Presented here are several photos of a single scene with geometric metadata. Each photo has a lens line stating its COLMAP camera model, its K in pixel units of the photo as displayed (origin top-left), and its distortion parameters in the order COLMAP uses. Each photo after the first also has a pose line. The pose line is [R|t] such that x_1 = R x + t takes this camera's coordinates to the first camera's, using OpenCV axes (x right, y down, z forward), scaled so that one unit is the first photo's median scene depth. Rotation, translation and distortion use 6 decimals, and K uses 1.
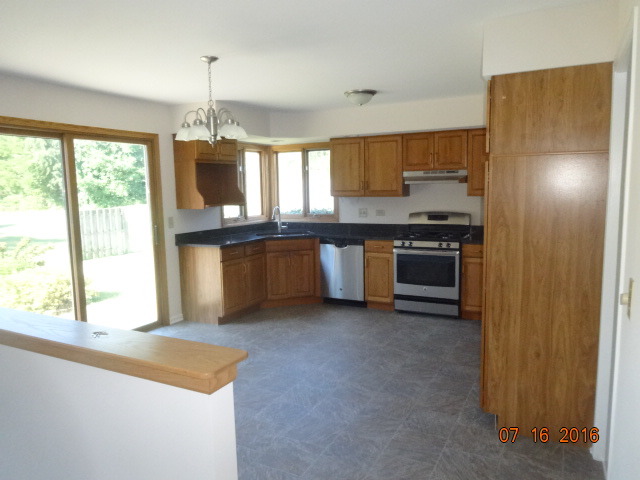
lens RADIAL K [[463.1, 0, 320.0], [0, 463.1, 240.0], [0, 0, 1]] dist [0.003745, 0.002368]
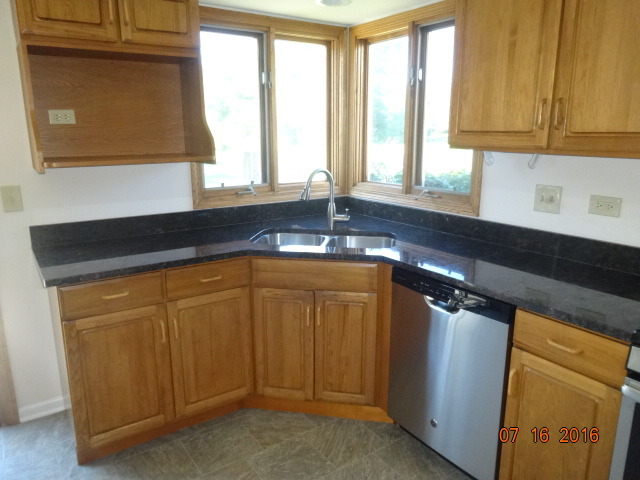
lens RADIAL K [[476.1, 0, 320.0], [0, 476.1, 240.0], [0, 0, 1]] dist [0.000115, -0.000270]
pose [[0.887358, 0.121749, -0.444716, 0.113977], [-0.068864, 0.988685, 0.133264, -0.071622], [0.455909, -0.087628, 0.885702, 0.679475]]
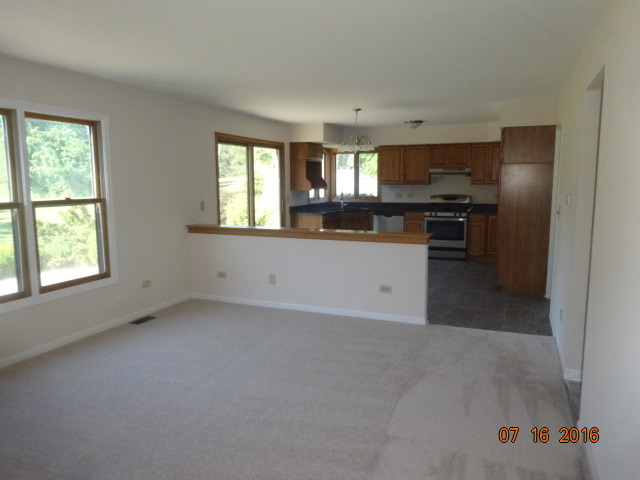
lens RADIAL K [[463.1, 0, 320.0], [0, 463.1, 240.0], [0, 0, 1]] dist [0.003745, 0.002368]
pose [[0.995976, 0.003282, 0.089560, -0.326605], [-0.004673, 0.999872, 0.015325, 0.070471], [-0.089498, -0.015682, 0.995864, -0.527489]]
